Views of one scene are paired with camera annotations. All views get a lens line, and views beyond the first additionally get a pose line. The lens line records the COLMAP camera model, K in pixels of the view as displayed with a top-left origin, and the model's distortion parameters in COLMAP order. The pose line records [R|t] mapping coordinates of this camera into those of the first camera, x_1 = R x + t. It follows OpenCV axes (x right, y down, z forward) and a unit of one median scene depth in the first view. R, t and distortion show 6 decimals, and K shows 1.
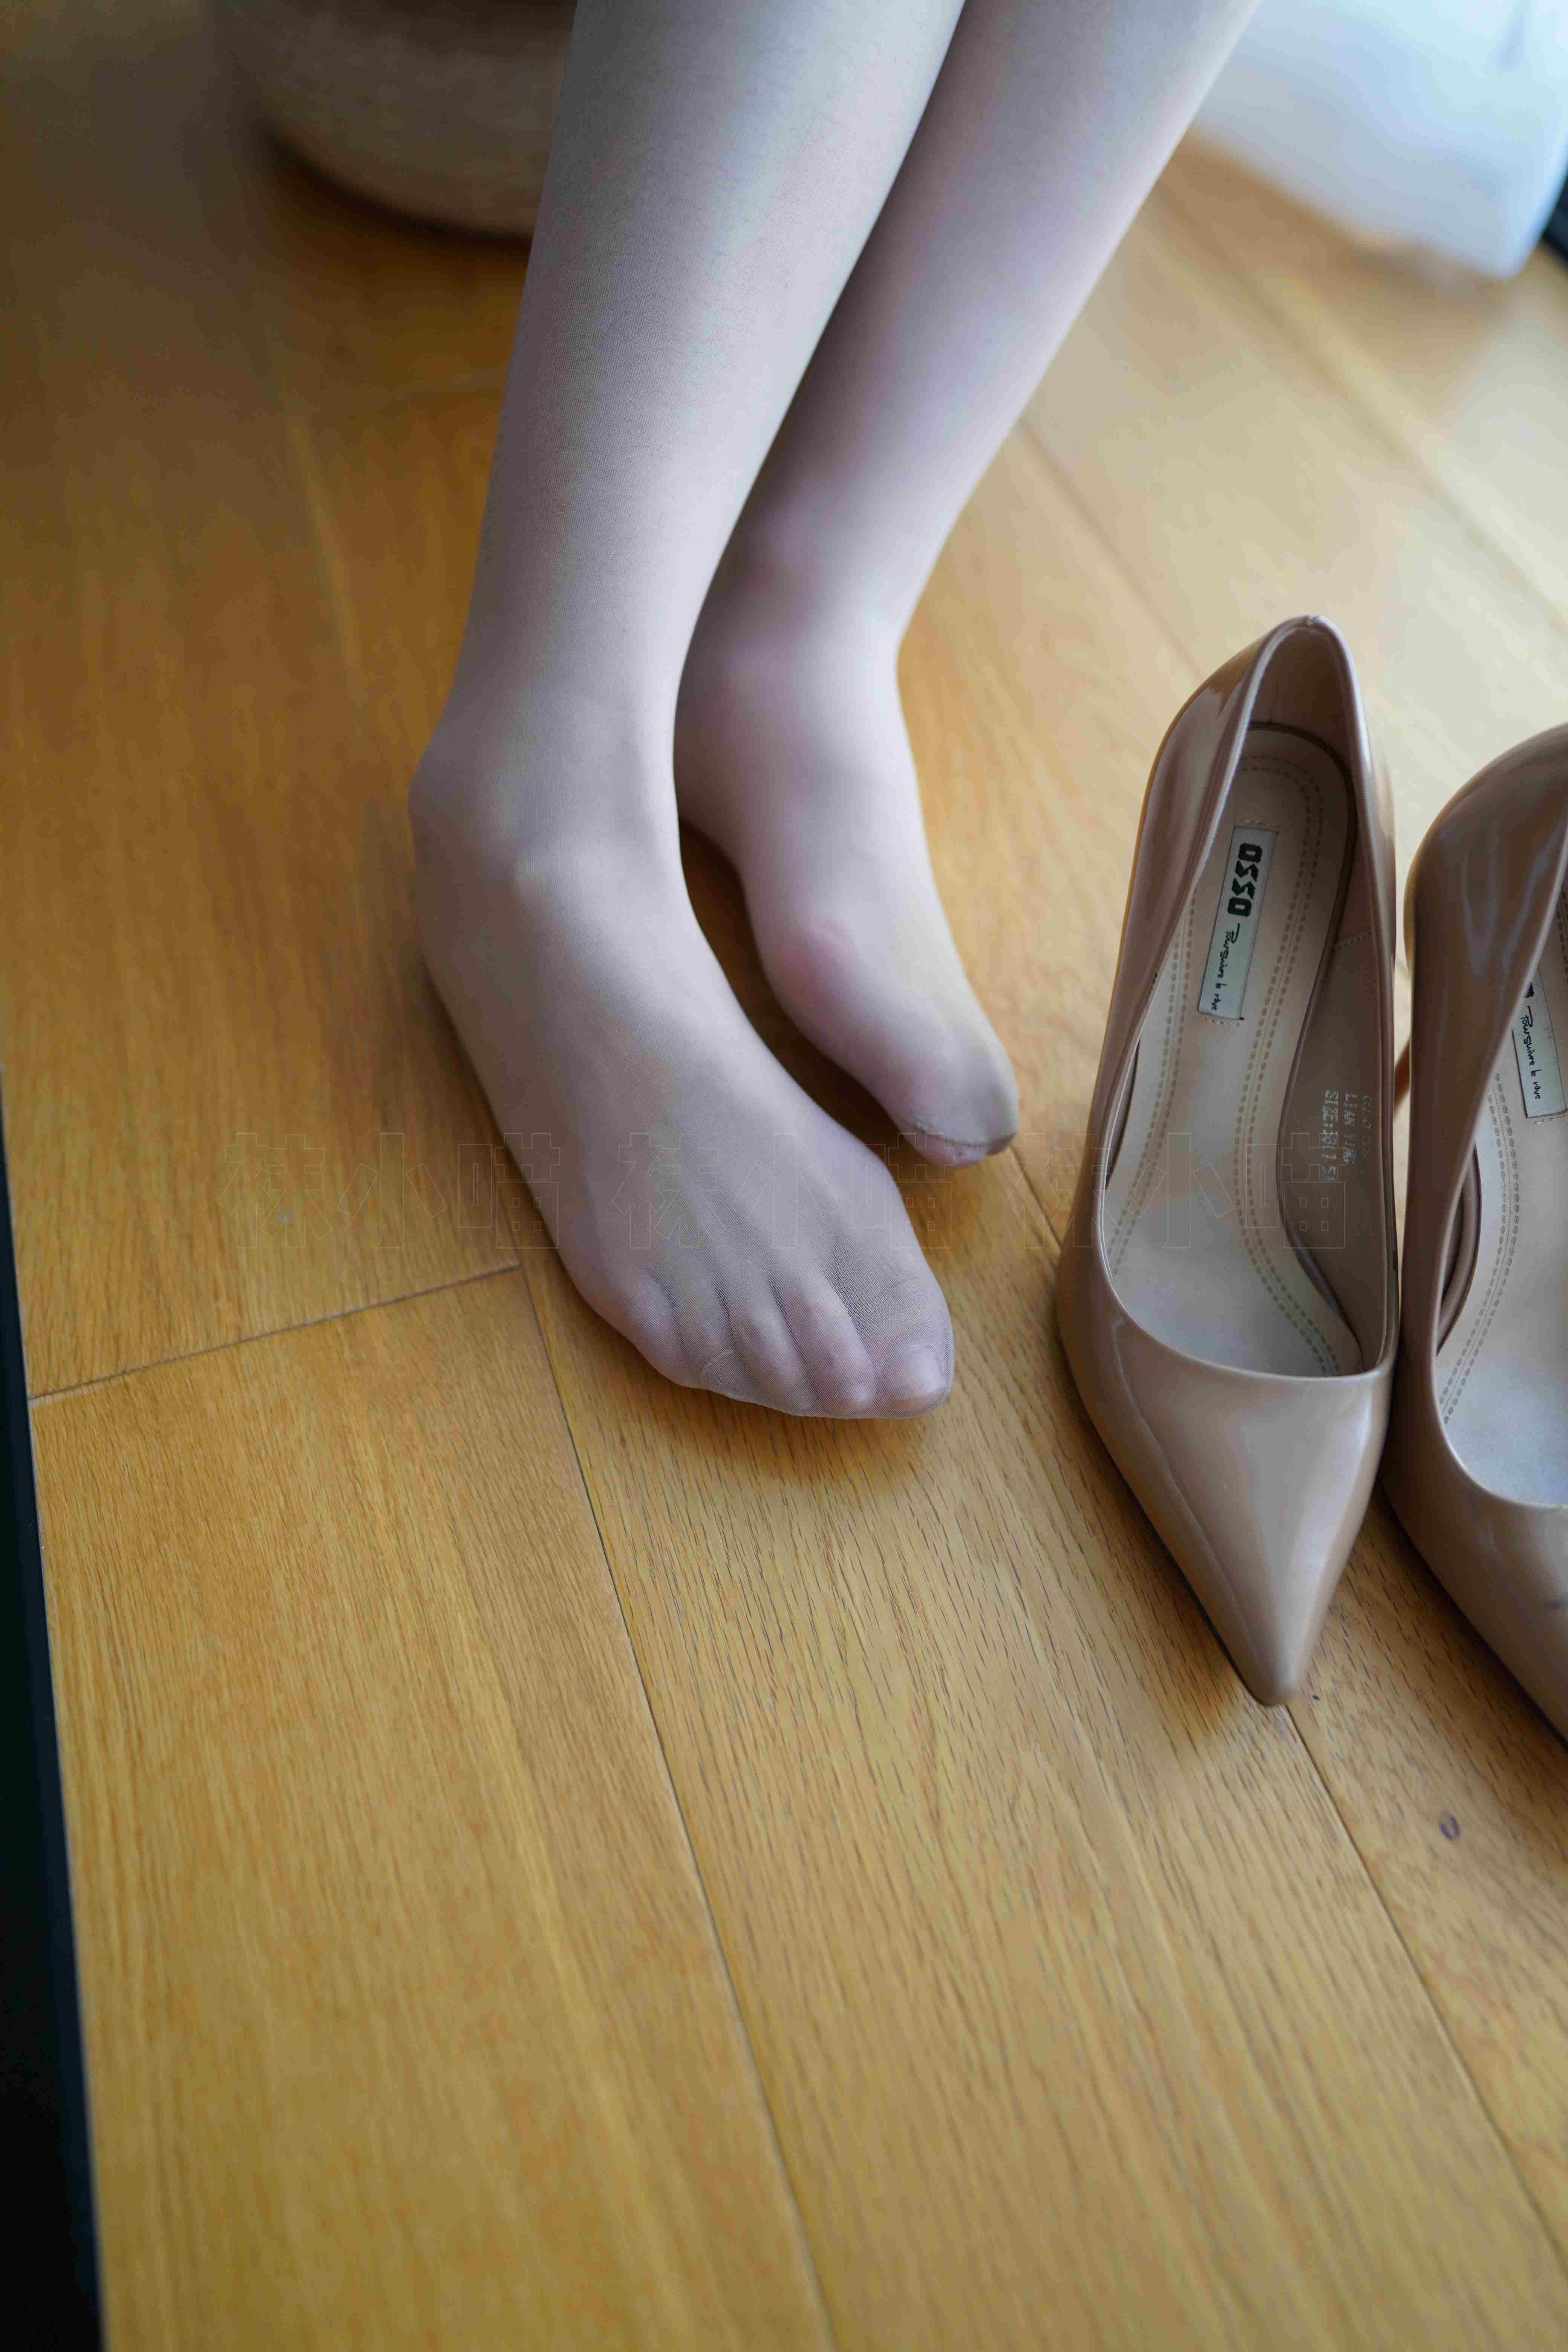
lens RADIAL K [[1610.9, 0, 782.9], [0, 1610.9, 1170.4], [0, 0, 1]] dist [-0.035037, 0.056240]
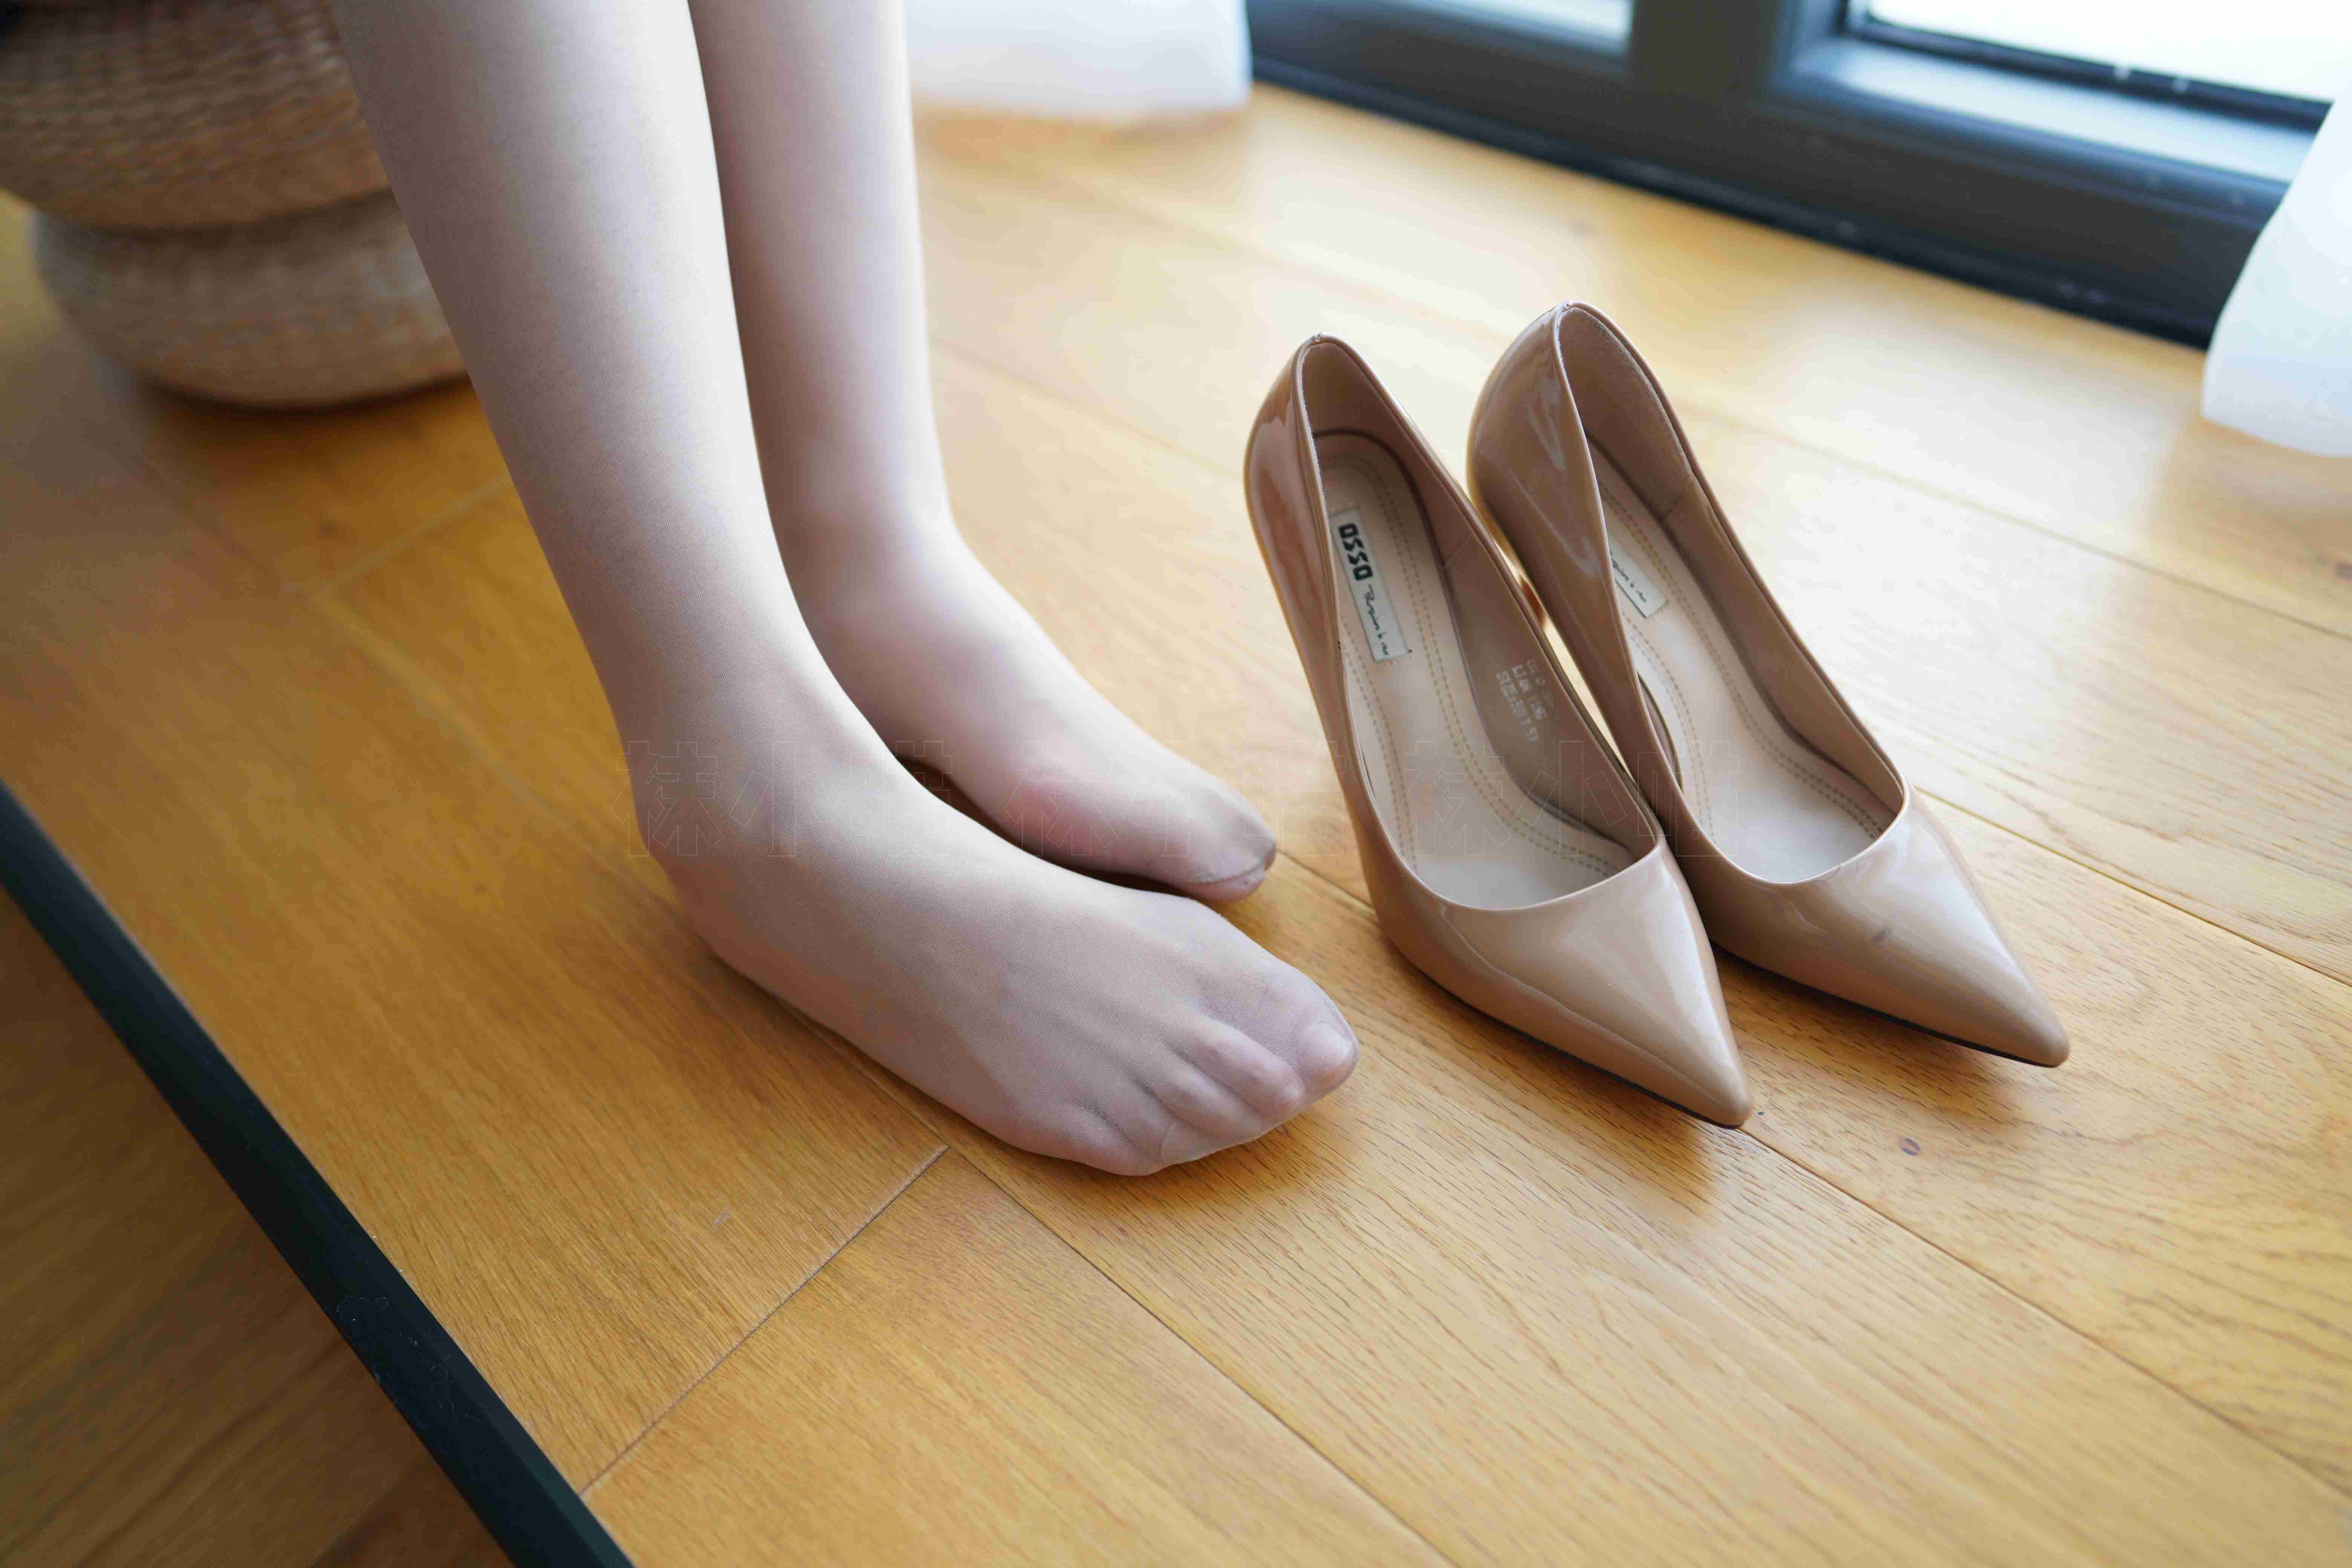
lens RADIAL K [[1610.9, 0, 1162.9], [0, 1610.9, 795.0], [0, 0, 1]] dist [-0.035037, 0.056240]
pose [[0.867264, -0.437858, 0.236925, -0.210744], [0.475111, 0.870102, -0.131121, 0.070241], [-0.148737, 0.226282, 0.962639, -0.107301]]
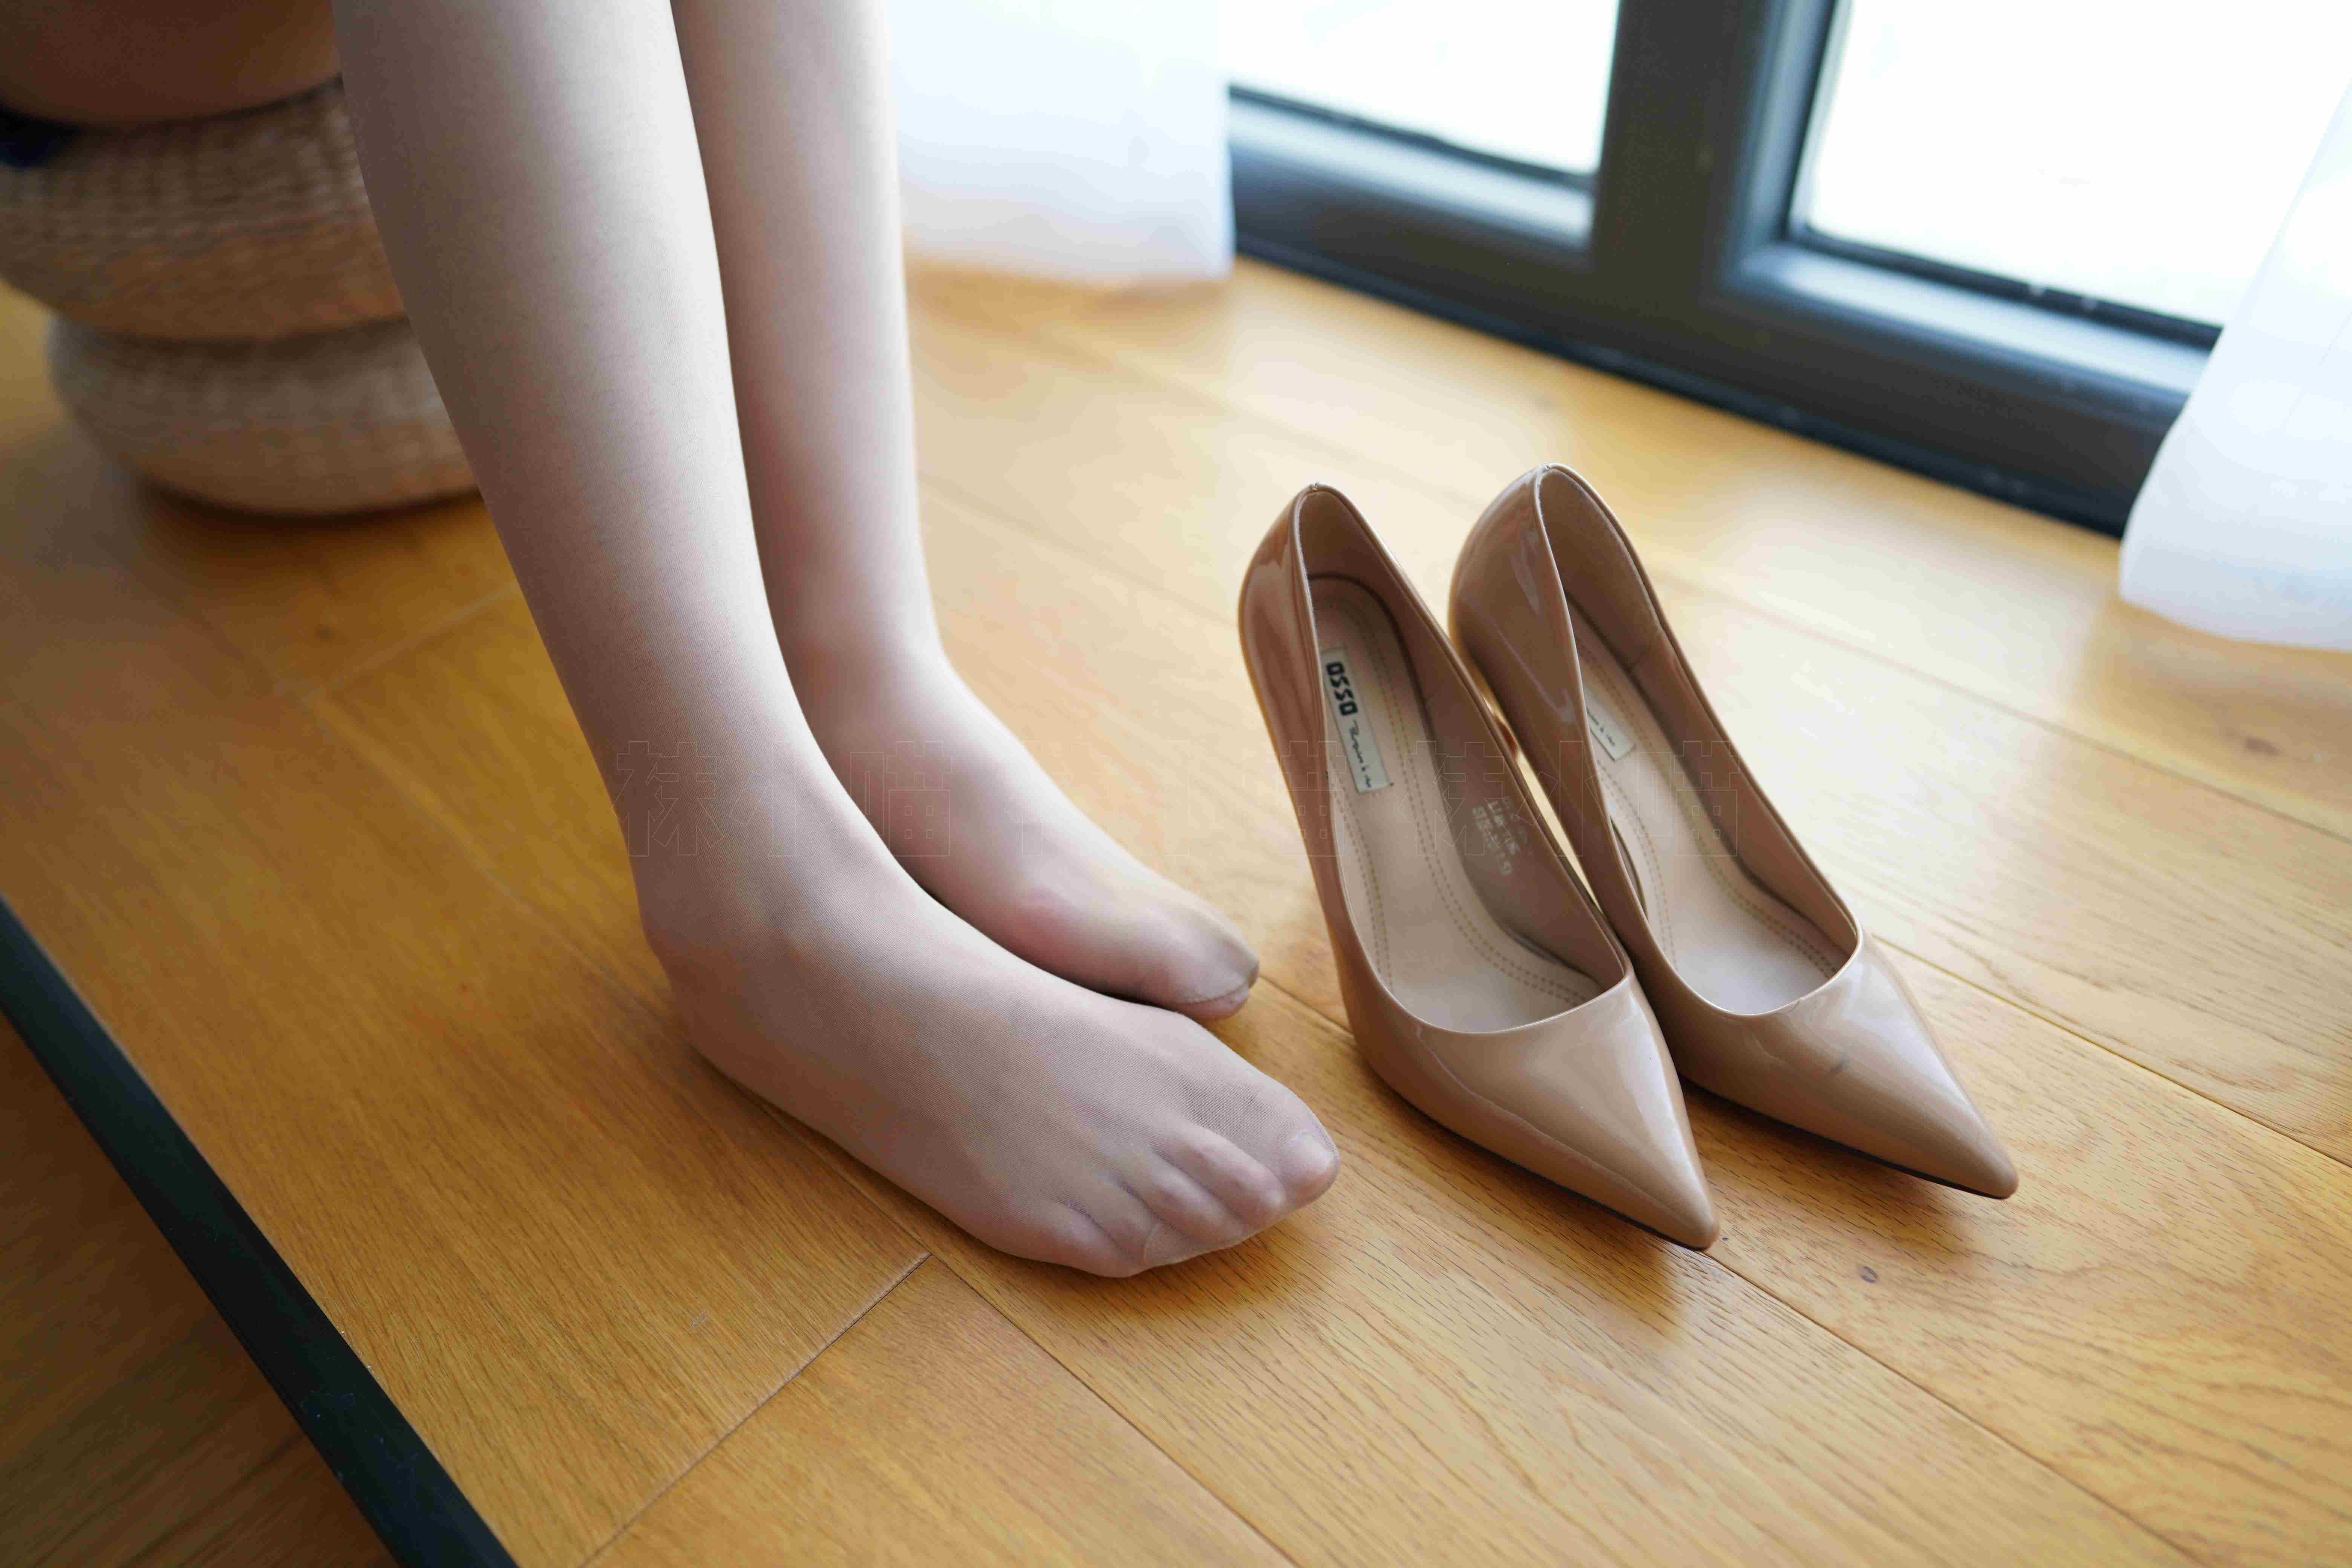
lens RADIAL K [[1610.9, 0, 1162.5], [0, 1610.9, 793.6], [0, 0, 1]] dist [-0.035037, 0.056240]
pose [[0.870645, -0.380843, 0.311346, -0.271019], [0.451061, 0.870618, -0.196390, 0.079834], [-0.196269, 0.311422, 0.929782, -0.135630]]
